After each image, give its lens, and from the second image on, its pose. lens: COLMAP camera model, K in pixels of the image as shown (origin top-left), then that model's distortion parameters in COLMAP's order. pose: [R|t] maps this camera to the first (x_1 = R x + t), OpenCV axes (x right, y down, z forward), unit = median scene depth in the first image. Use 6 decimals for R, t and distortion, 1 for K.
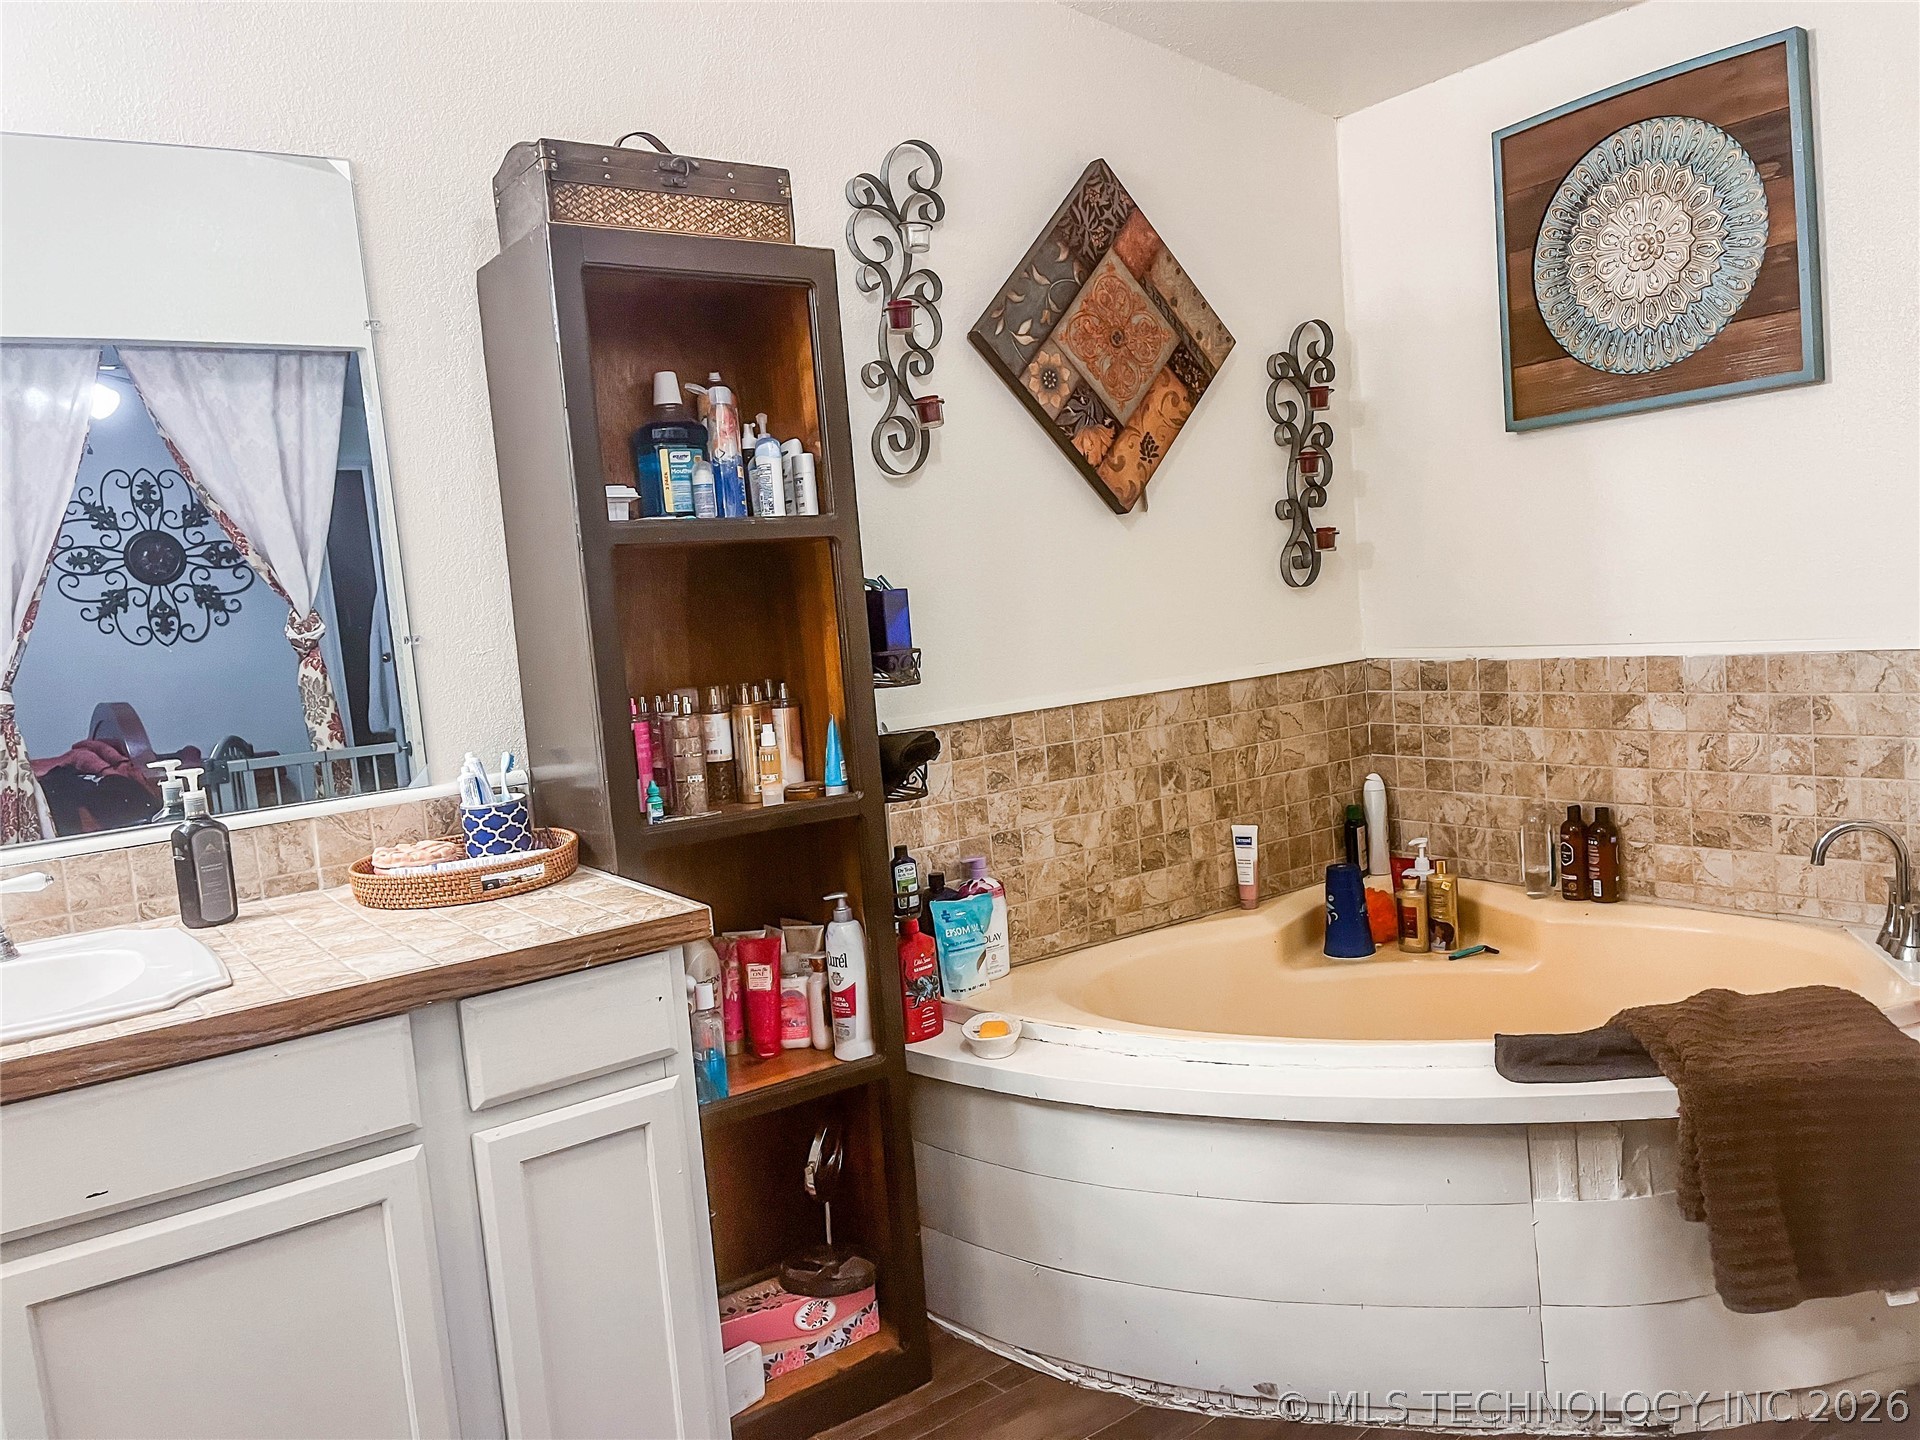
lens RADIAL K [[1450.1, 0, 955.9], [0, 1450.1, 725.2], [0, 0, 1]] dist [0.064360, -0.084398]
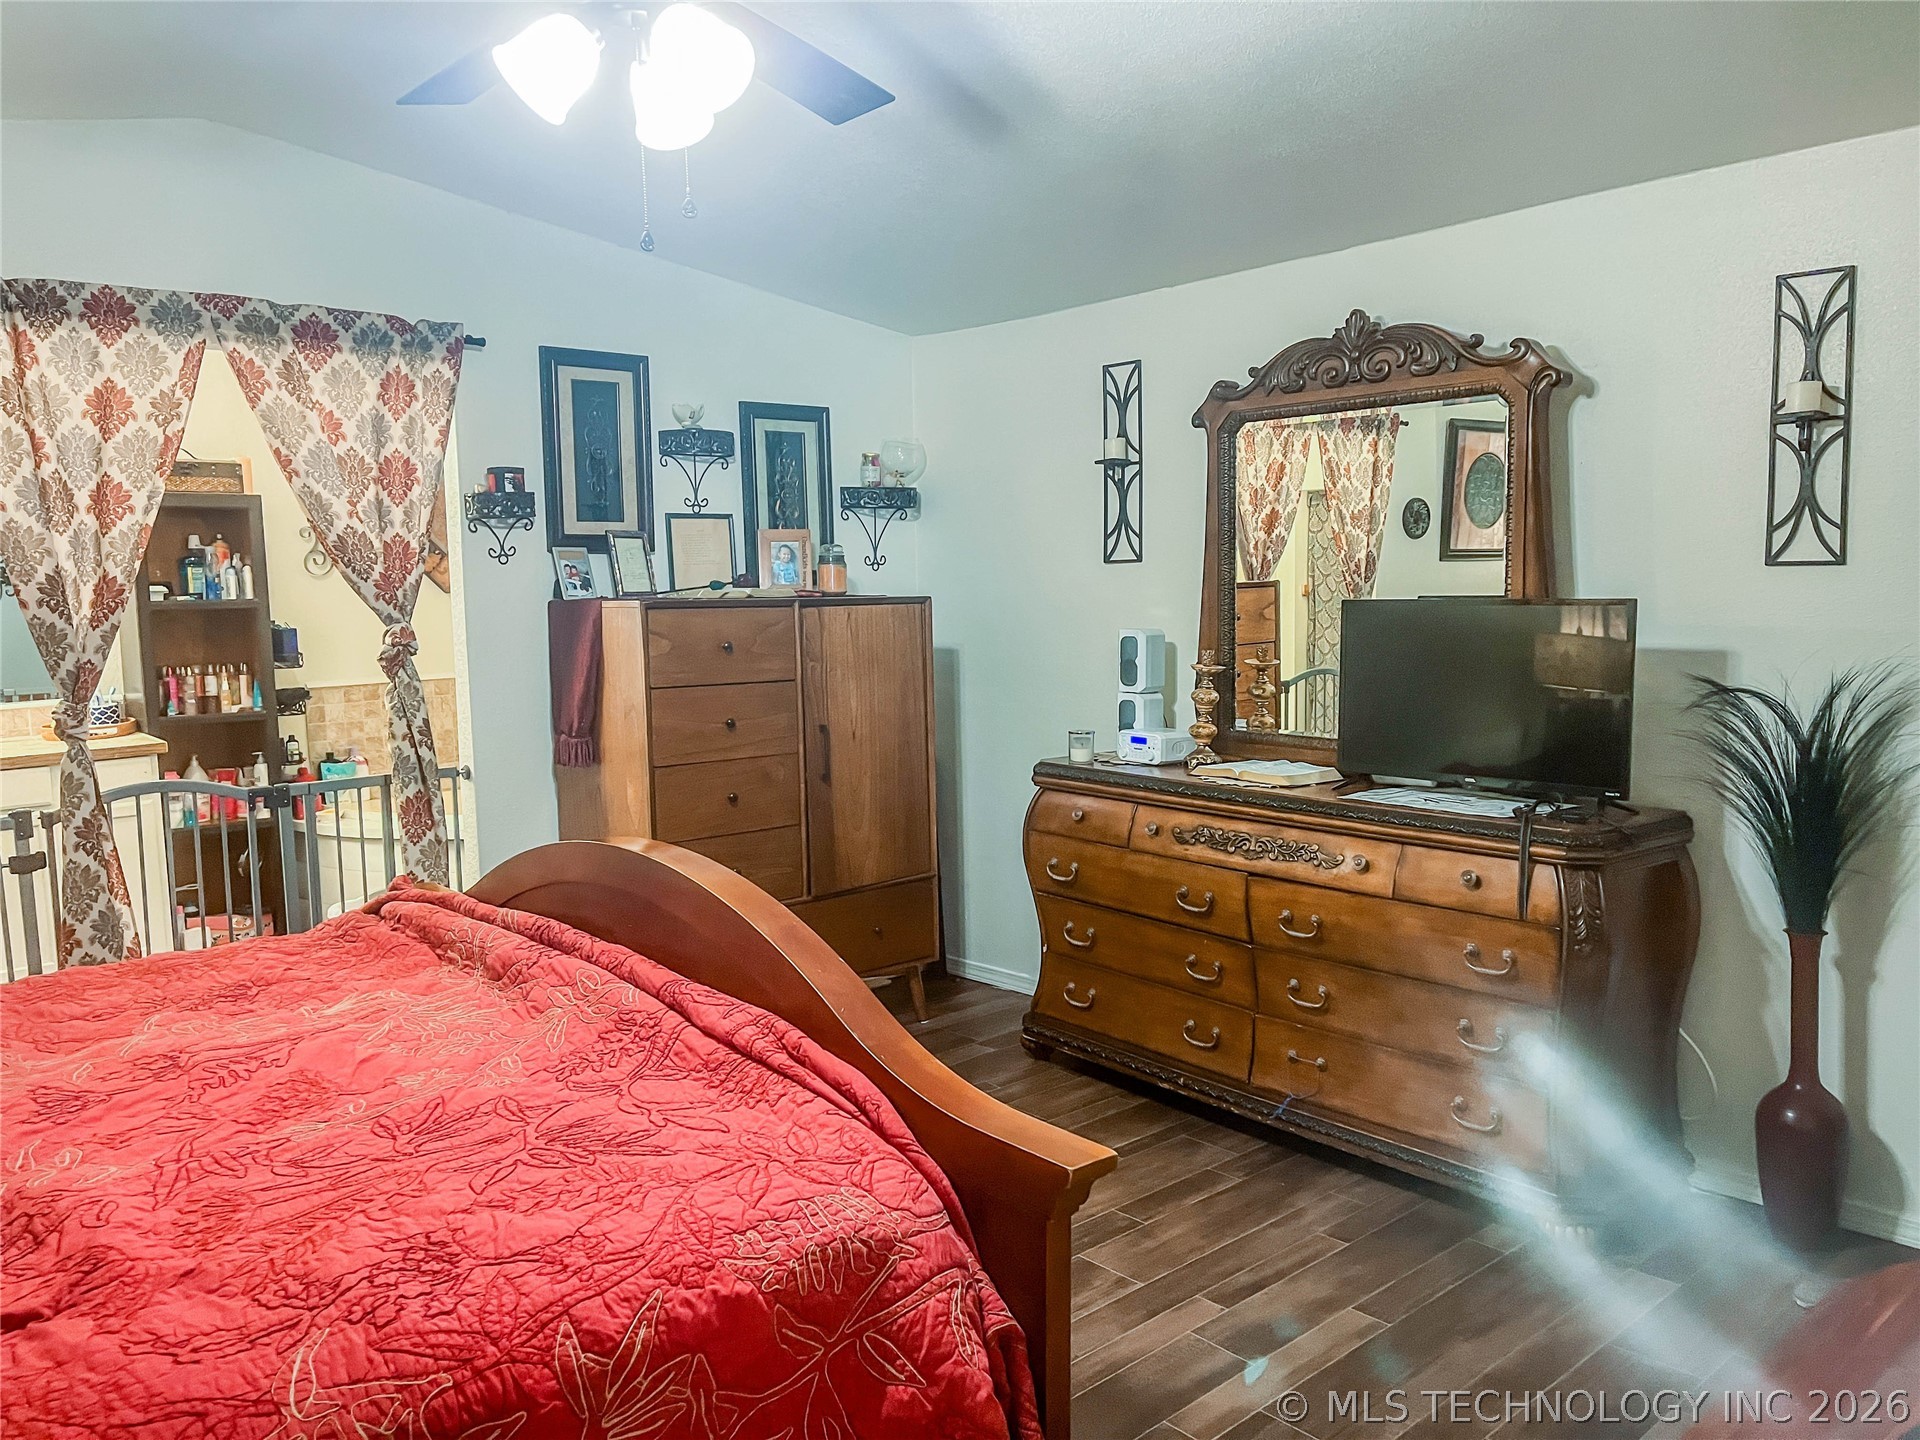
lens RADIAL K [[1450.1, 0, 963.7], [0, 1450.1, 724.7], [0, 0, 1]] dist [0.064360, -0.084398]
pose [[0.991912, 0.047109, 0.117861, 0.803164], [-0.048562, 0.998775, 0.009488, -0.011128], [-0.117270, -0.015134, 0.992985, -1.588174]]
